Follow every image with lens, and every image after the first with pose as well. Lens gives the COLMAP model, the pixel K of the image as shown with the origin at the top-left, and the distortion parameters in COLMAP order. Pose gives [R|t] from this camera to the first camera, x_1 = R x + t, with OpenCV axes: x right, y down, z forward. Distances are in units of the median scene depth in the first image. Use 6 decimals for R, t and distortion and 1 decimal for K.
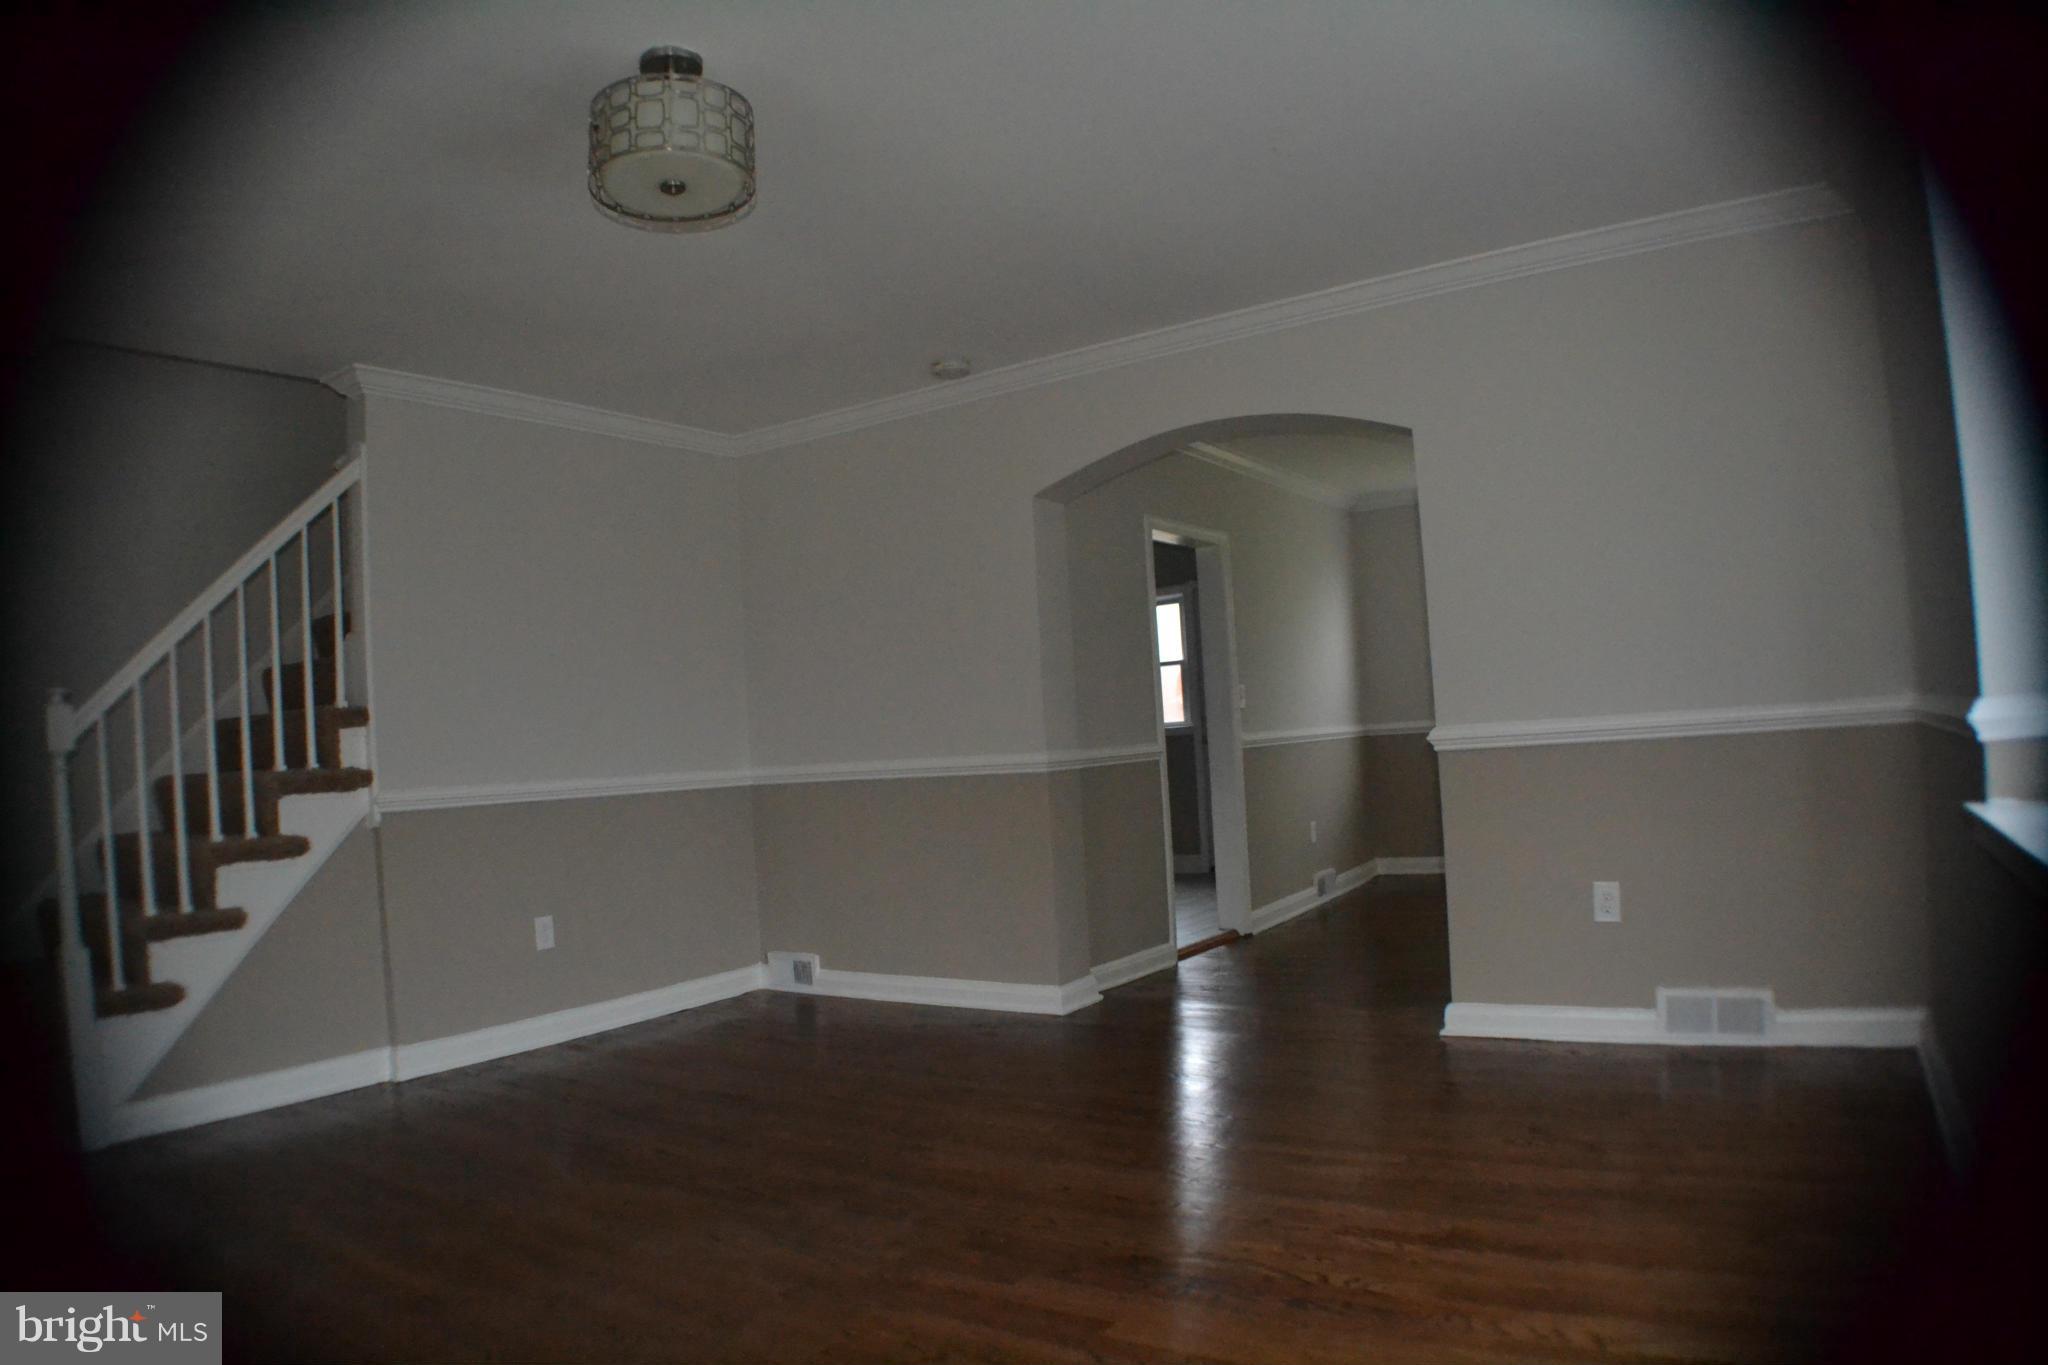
lens RADIAL K [[1319.5, 0, 1011.7], [0, 1319.5, 712.2], [0, 0, 1]] dist [-0.205265, 0.088870]
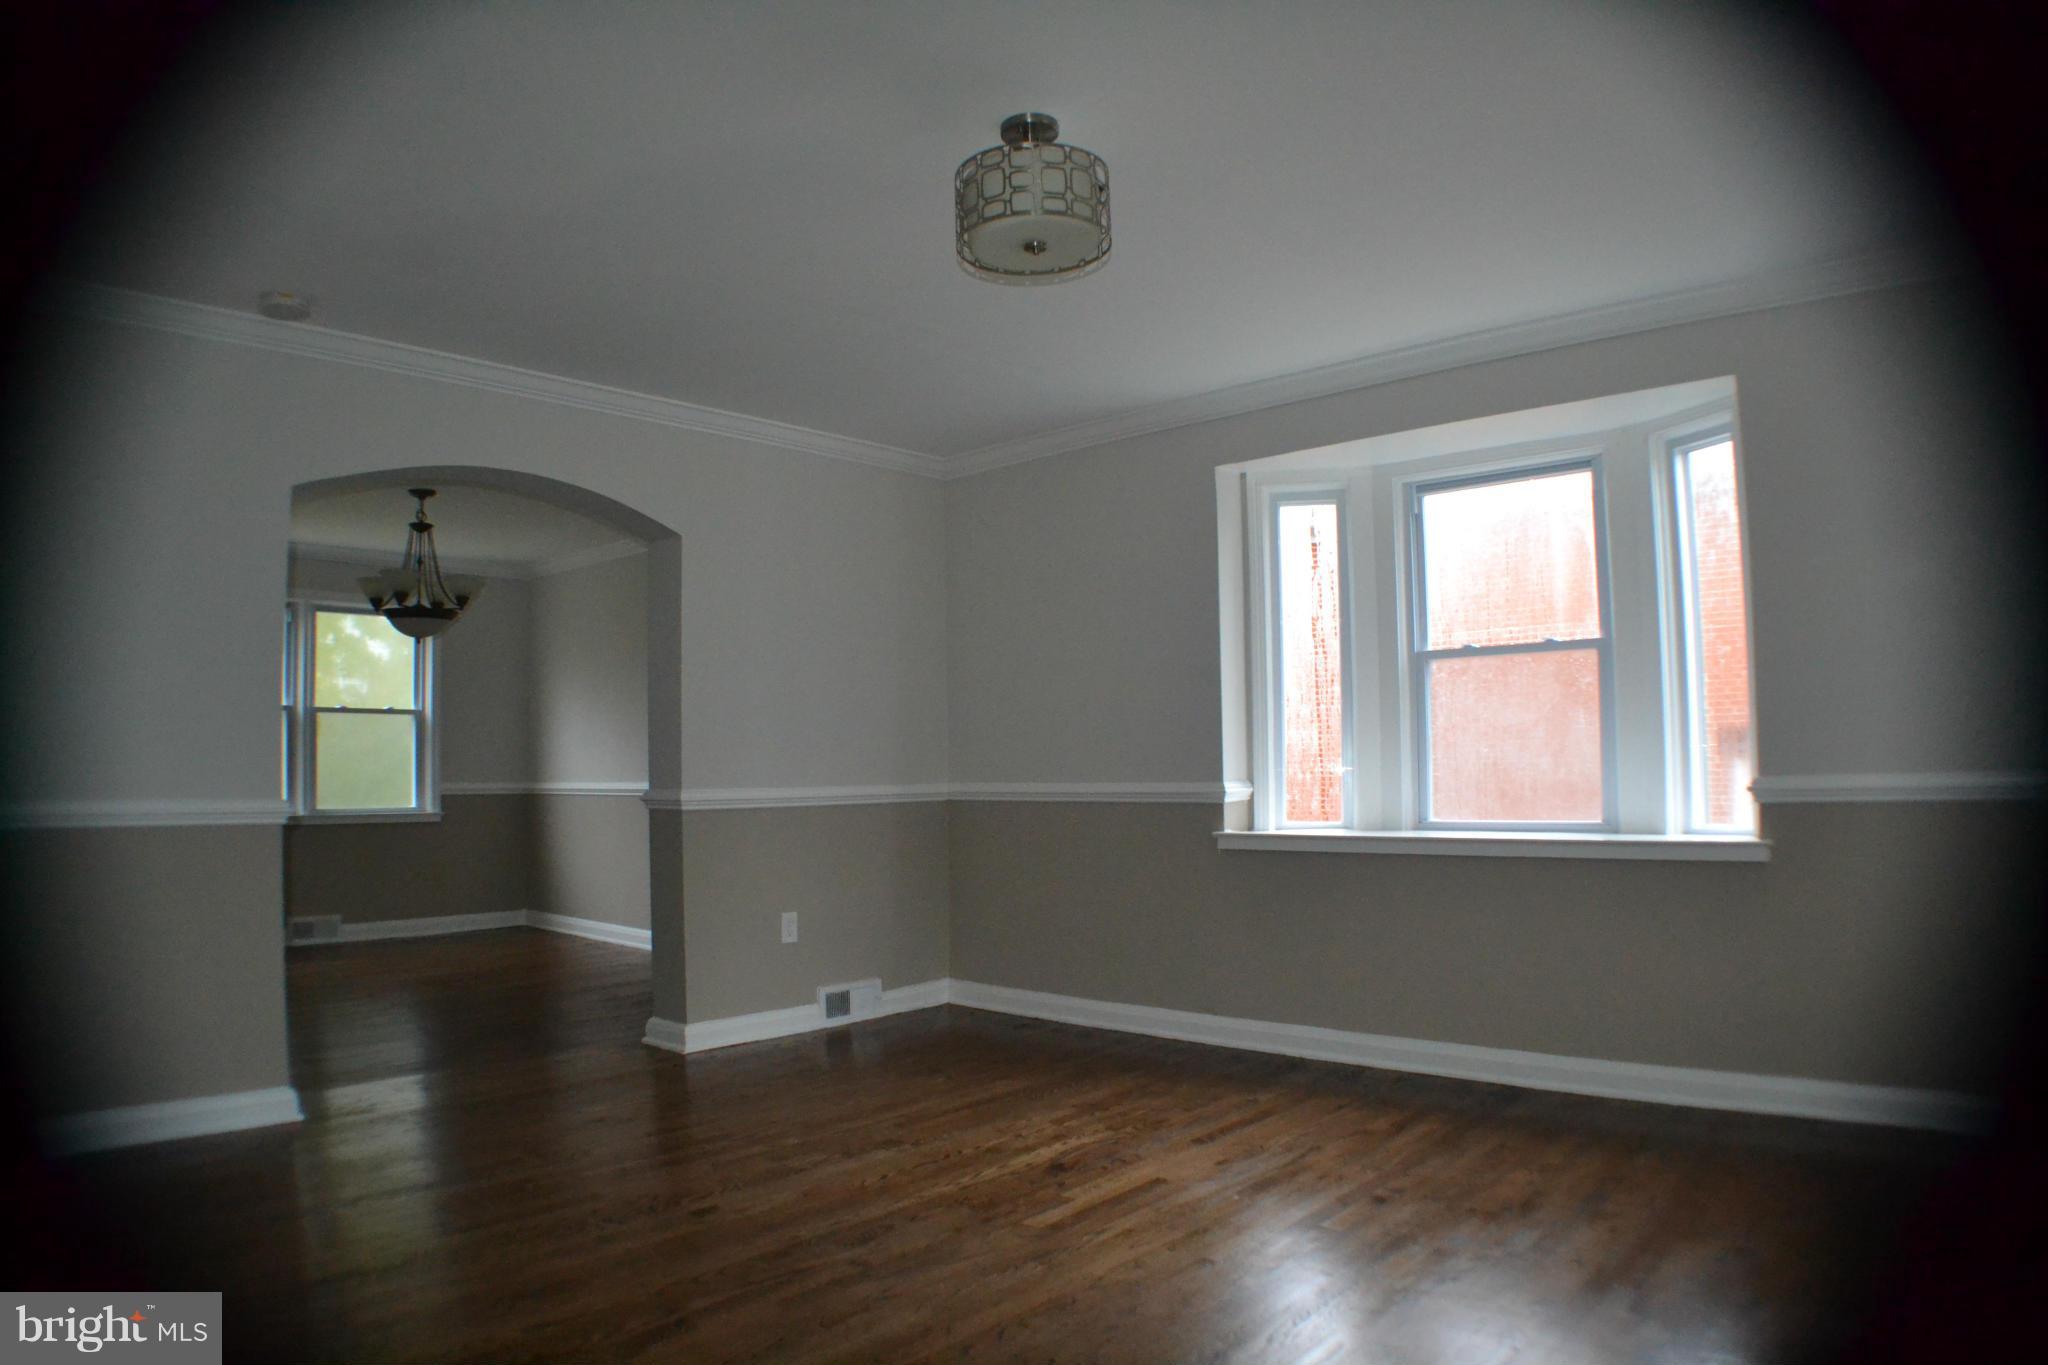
lens RADIAL K [[1319.5, 0, 1011.7], [0, 1319.5, 712.2], [0, 0, 1]] dist [-0.205265, 0.088870]
pose [[0.140342, 0.106390, 0.984371, -0.896583], [-0.021016, 0.994306, -0.104468, 0.065894], [-0.989880, -0.006027, 0.141779, 0.590778]]
